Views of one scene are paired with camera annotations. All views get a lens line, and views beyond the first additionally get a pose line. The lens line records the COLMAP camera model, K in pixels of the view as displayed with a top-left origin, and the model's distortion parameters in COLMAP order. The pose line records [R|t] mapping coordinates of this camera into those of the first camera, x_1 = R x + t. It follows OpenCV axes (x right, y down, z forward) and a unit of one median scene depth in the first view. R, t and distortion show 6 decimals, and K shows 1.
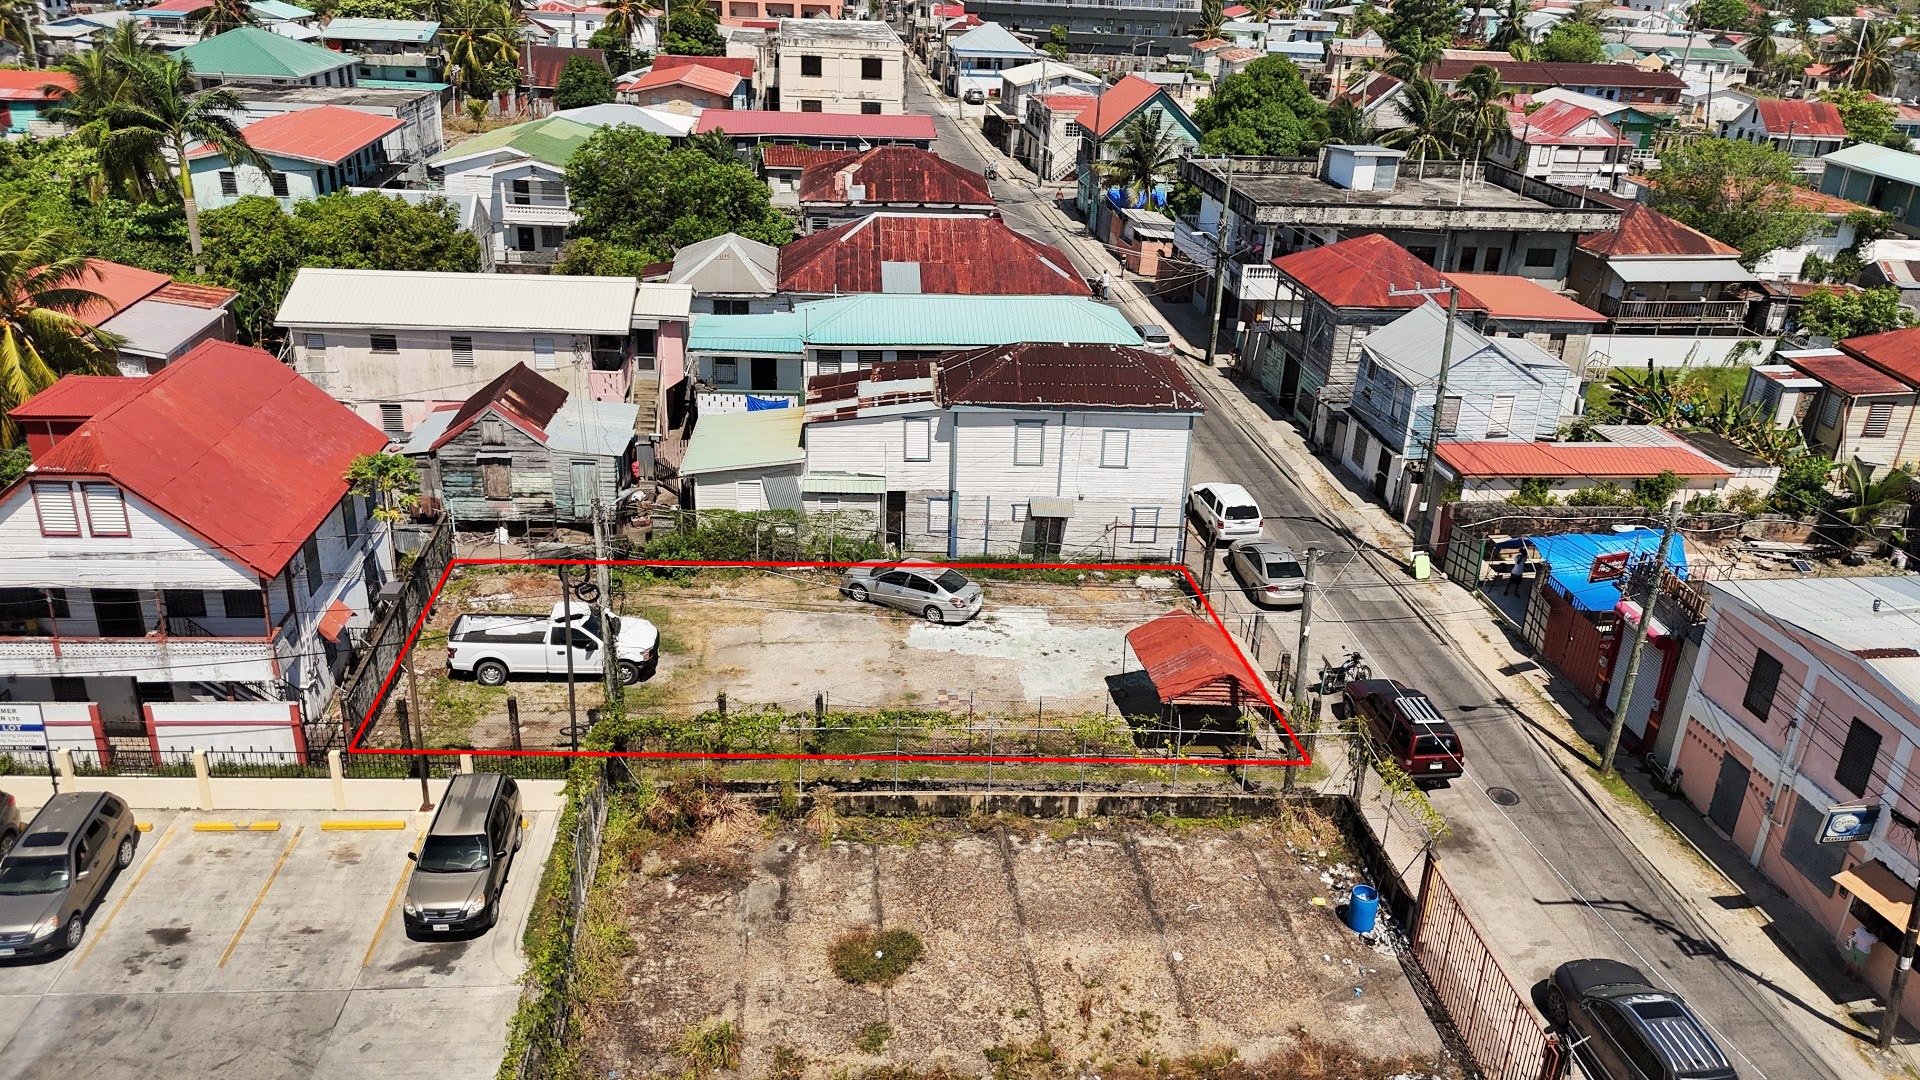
lens RADIAL K [[1441.3, 0, 975.0], [0, 1441.3, 536.9], [0, 0, 1]] dist [0.030164, -0.006752]
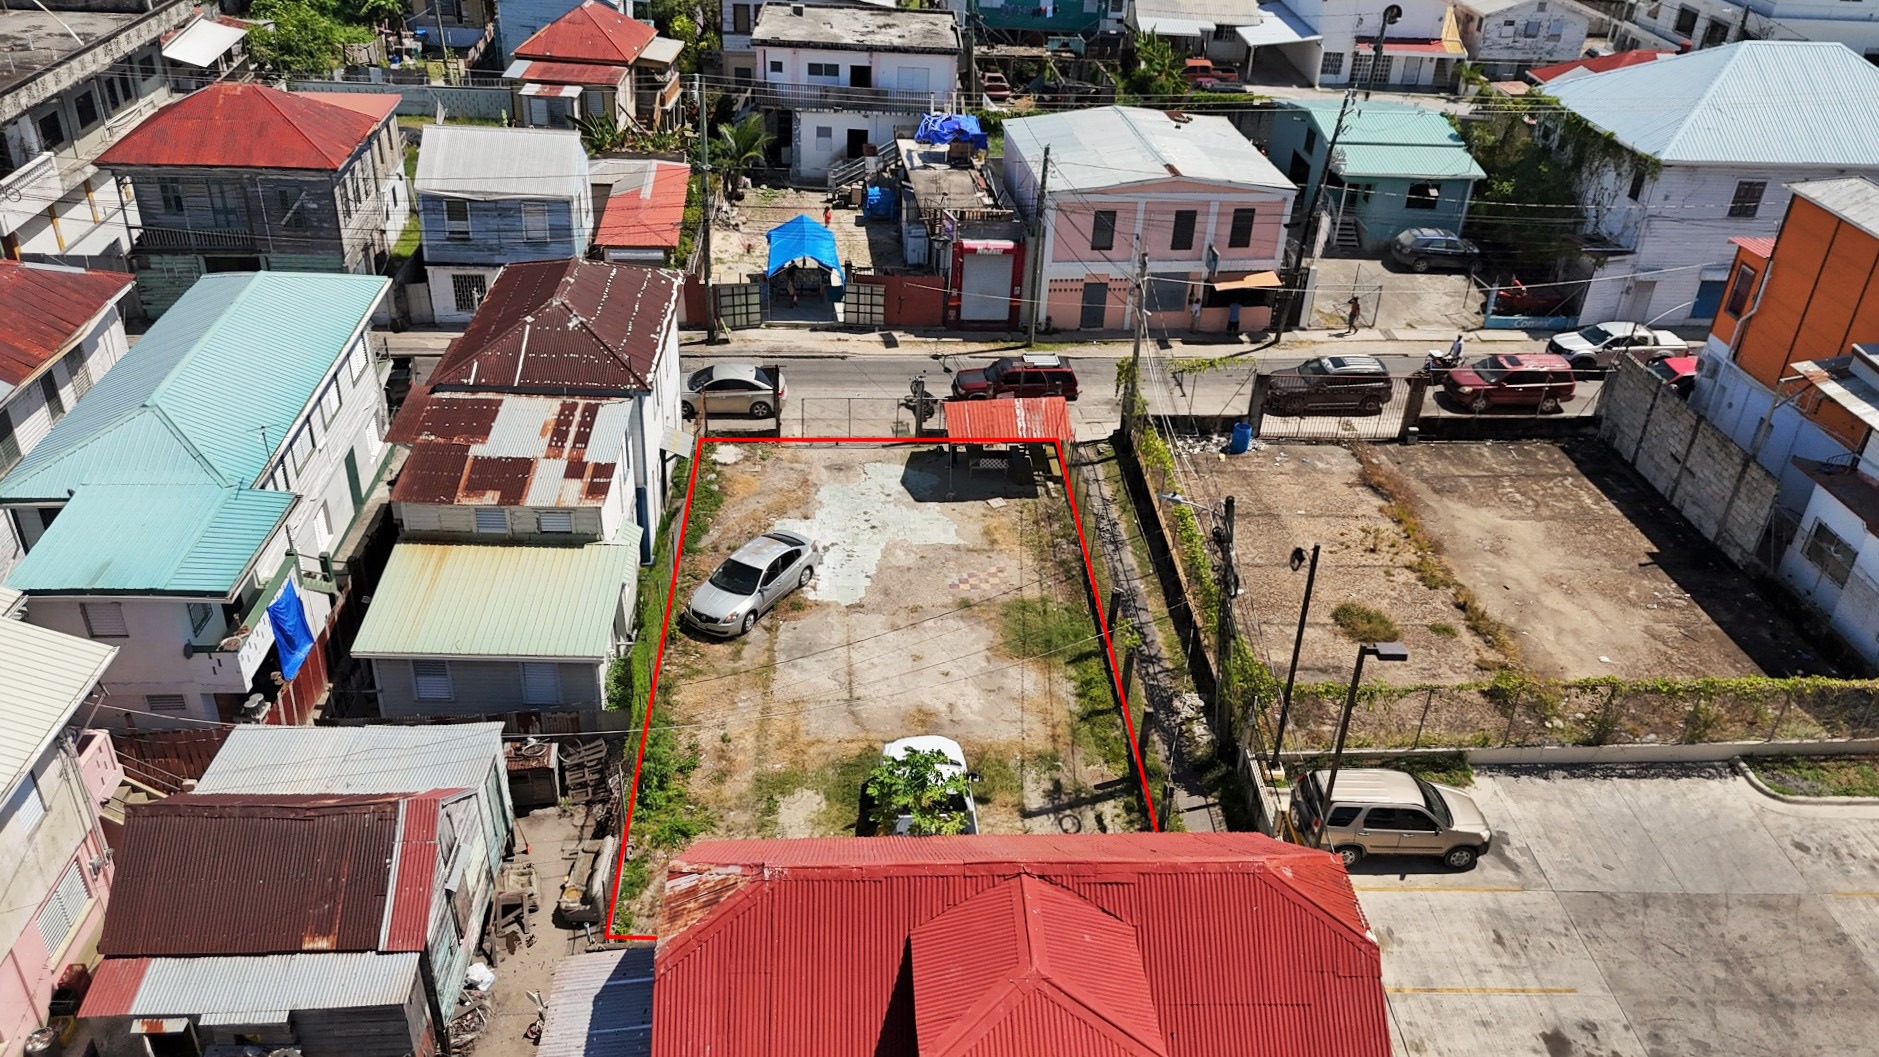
lens RADIAL K [[1410.5, 0, 954.1], [0, 1410.5, 525.4], [0, 0, 1]] dist [0.030164, -0.006752]
pose [[0.023659, -0.550714, 0.834358, -0.787412], [0.356523, 0.784364, 0.507606, -0.409152], [-0.933987, 0.285458, 0.214899, 0.738450]]
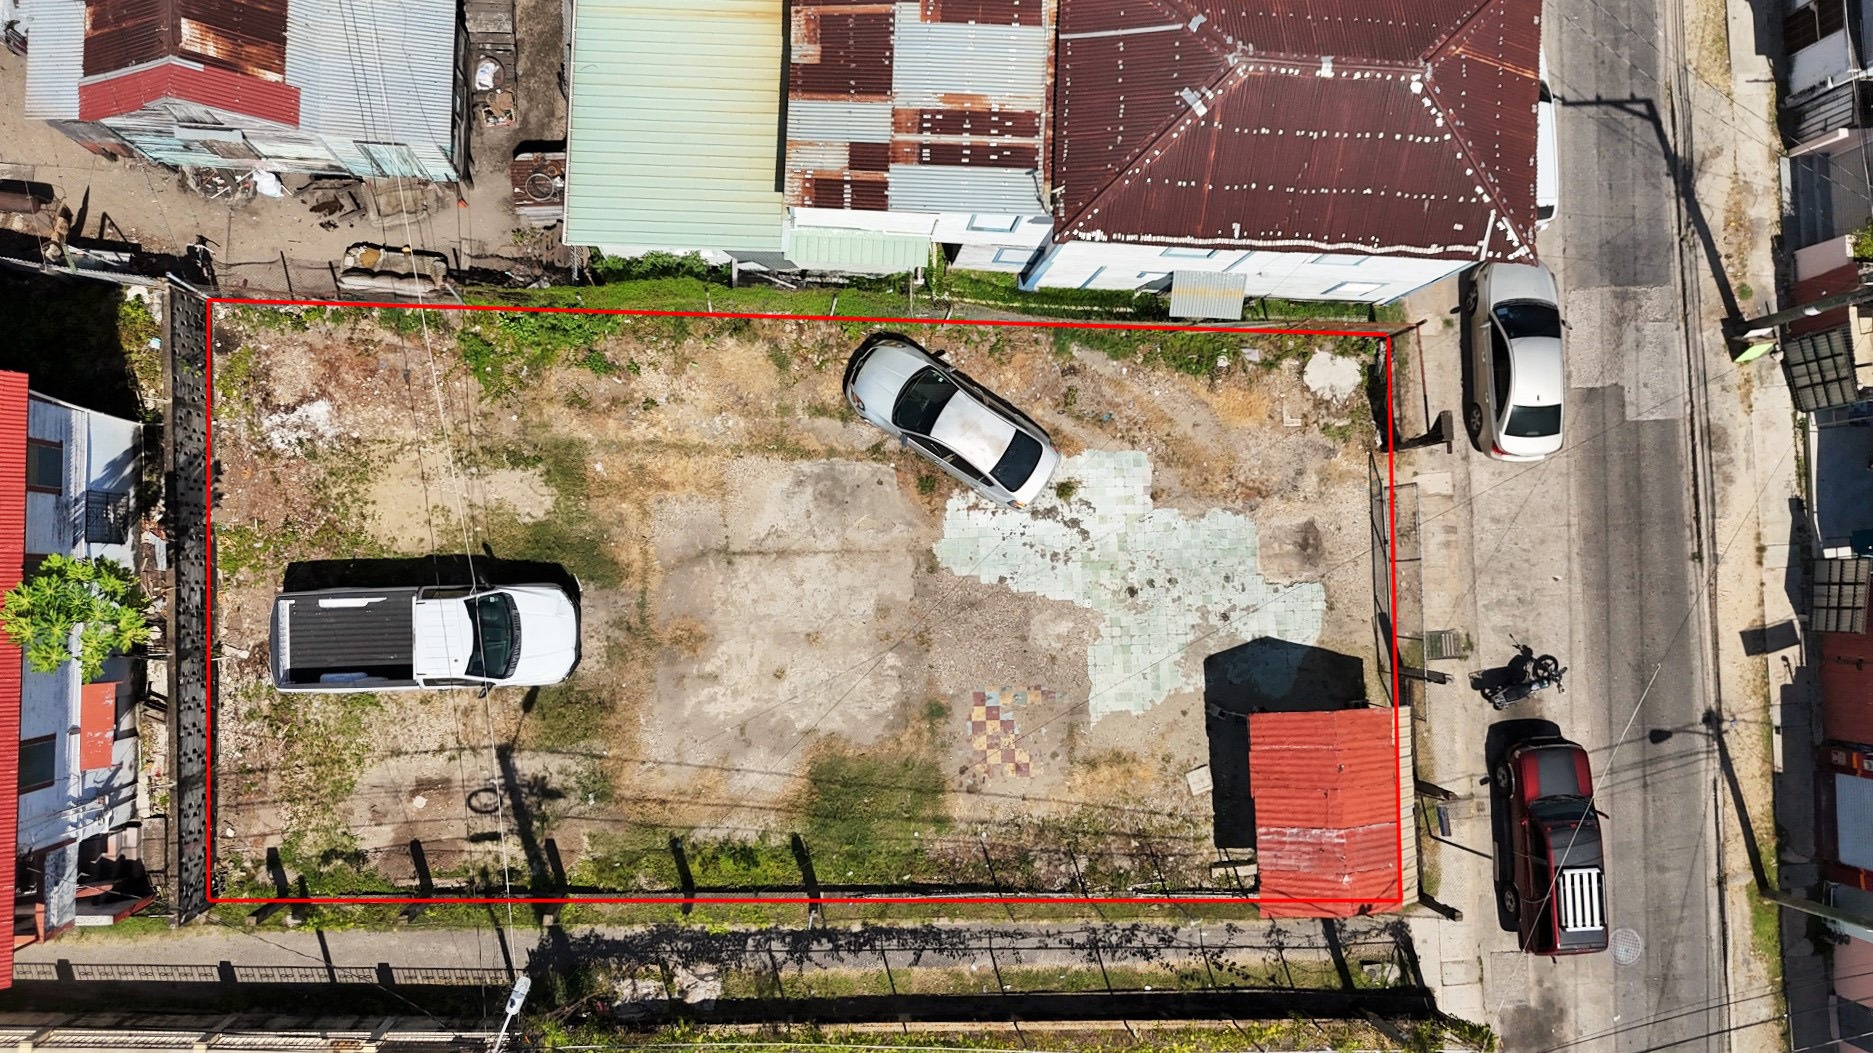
lens RADIAL K [[1406.0, 0, 951.1], [0, 1406.0, 523.4], [0, 0, 1]] dist [0.030164, -0.006752]
pose [[0.992710, 0.101341, 0.065246, -0.088337], [-0.102970, 0.431746, 0.896098, -0.544949], [0.062642, -0.896284, 0.439034, 0.729456]]
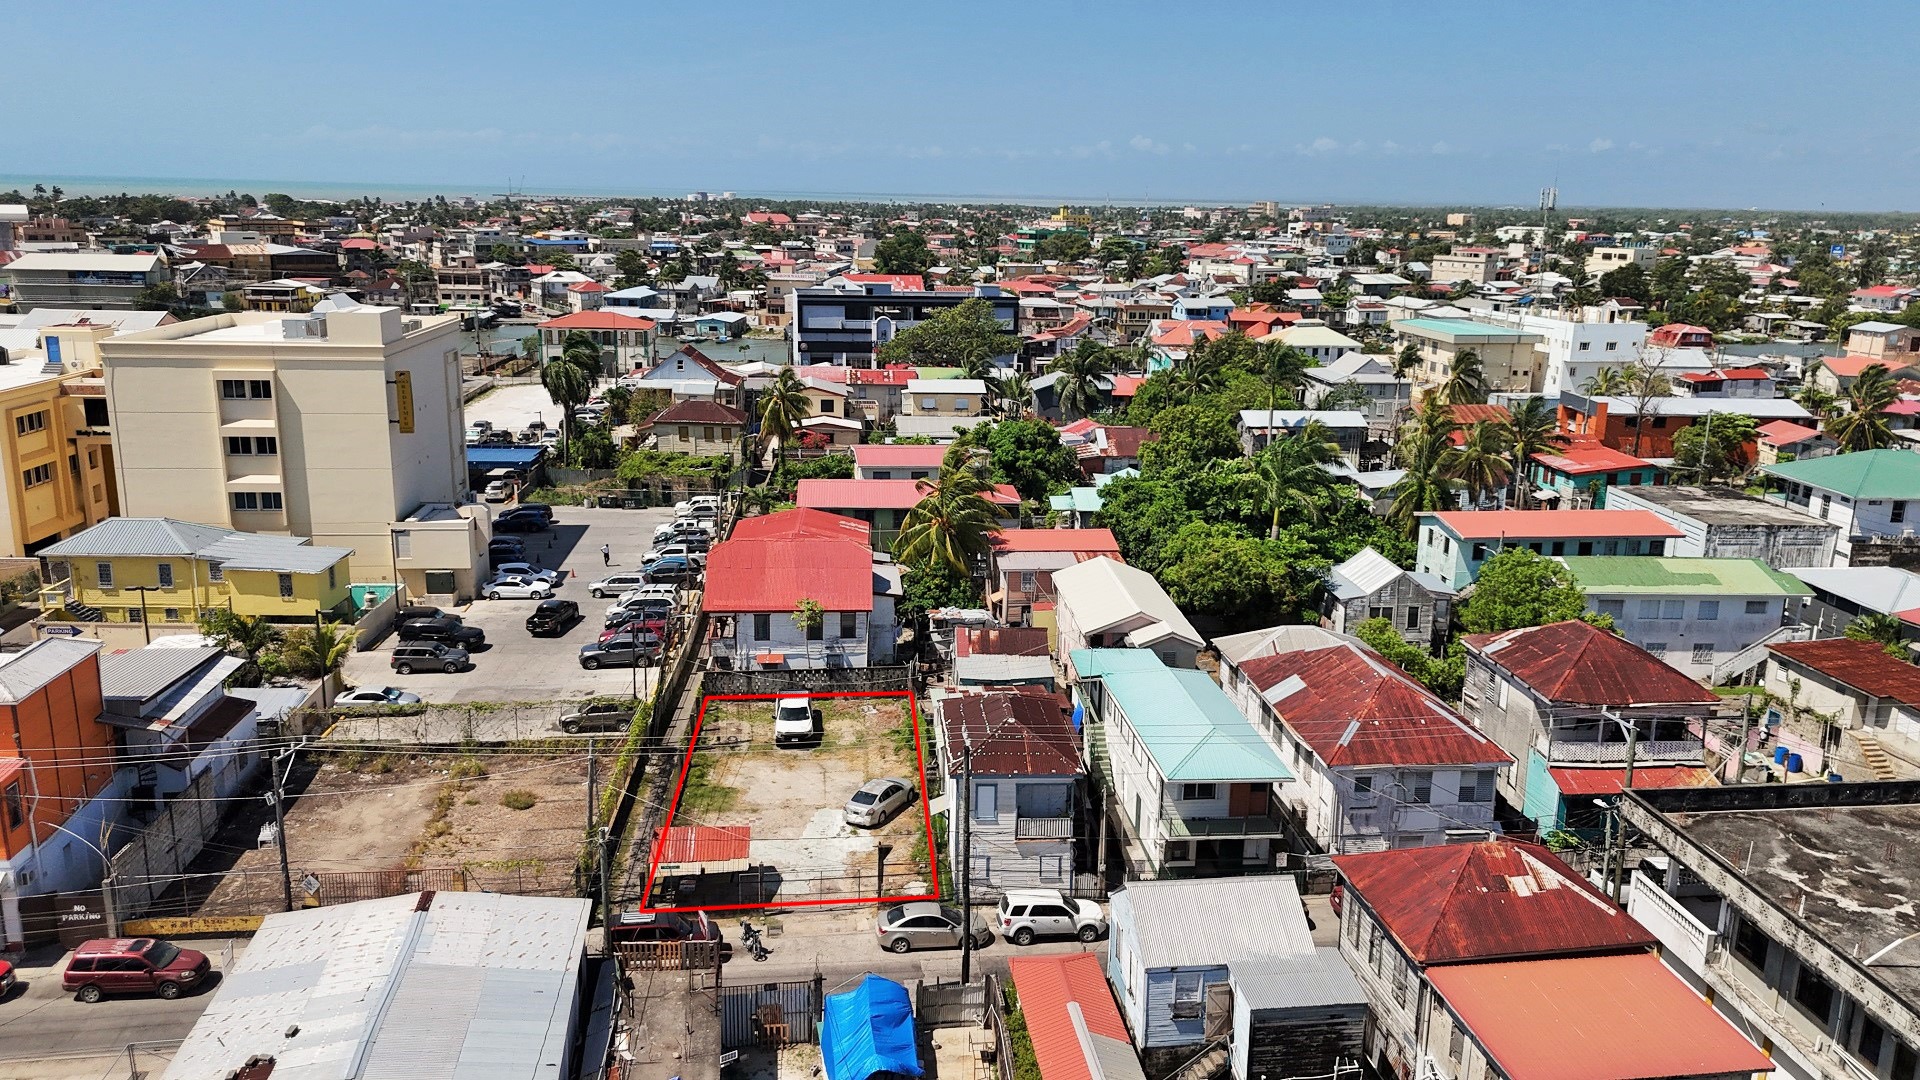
lens RADIAL K [[1441.3, 0, 975.0], [0, 1441.3, 536.9], [0, 0, 1]] dist [0.030164, -0.006752]
pose [[0.005888, 0.191886, -0.981400, 1.460521], [-0.416584, 0.892670, 0.172038, -0.540671], [0.909078, 0.407823, 0.085193, 0.907171]]
